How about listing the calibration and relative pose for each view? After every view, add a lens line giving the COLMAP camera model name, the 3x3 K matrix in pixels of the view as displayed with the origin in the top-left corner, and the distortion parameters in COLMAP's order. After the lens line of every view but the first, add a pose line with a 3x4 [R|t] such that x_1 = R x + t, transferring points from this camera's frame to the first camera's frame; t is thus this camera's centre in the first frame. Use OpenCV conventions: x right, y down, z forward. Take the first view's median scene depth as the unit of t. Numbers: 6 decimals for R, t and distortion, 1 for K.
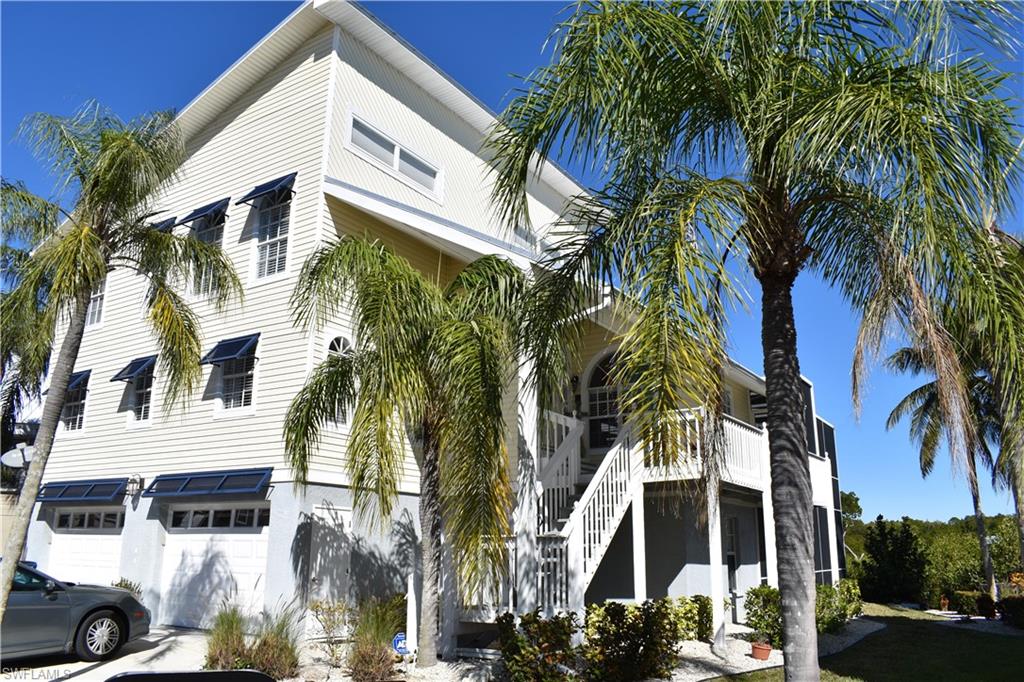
lens RADIAL K [[801.0, 0, 512.0], [0, 801.0, 341.0], [0, 0, 1]] dist [-0.065135, 0.002874]
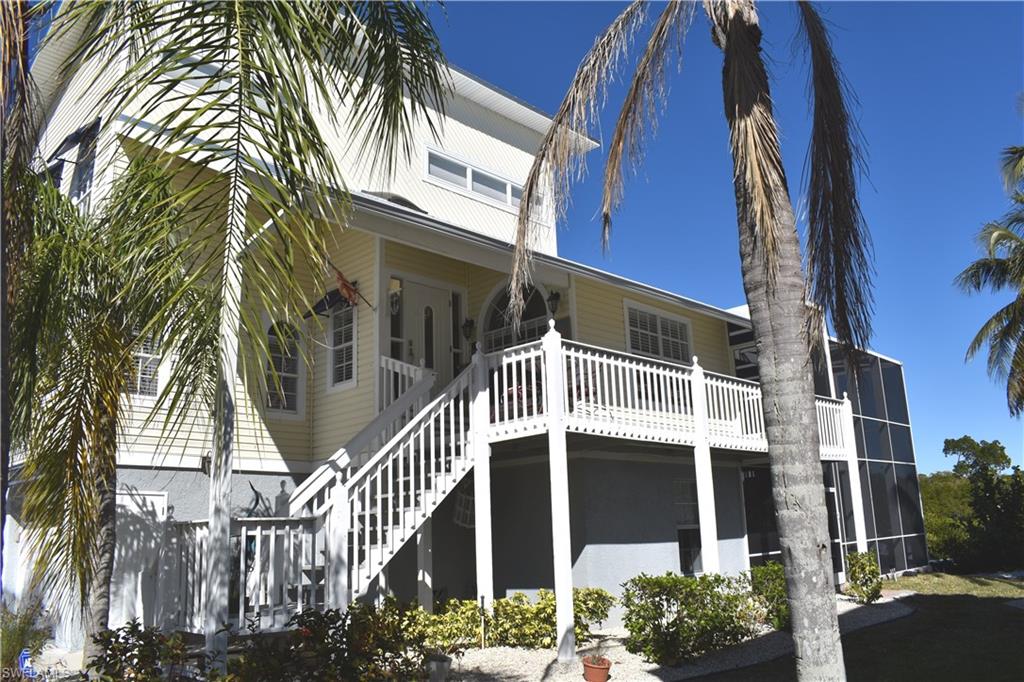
lens RADIAL K [[801.0, 0, 512.0], [0, 801.0, 341.0], [0, 0, 1]] dist [-0.065135, 0.002874]
pose [[0.979224, -0.083079, -0.184981, 0.309451], [0.088816, 0.995784, 0.022931, 0.057742], [0.182296, -0.038884, 0.982475, 0.227703]]
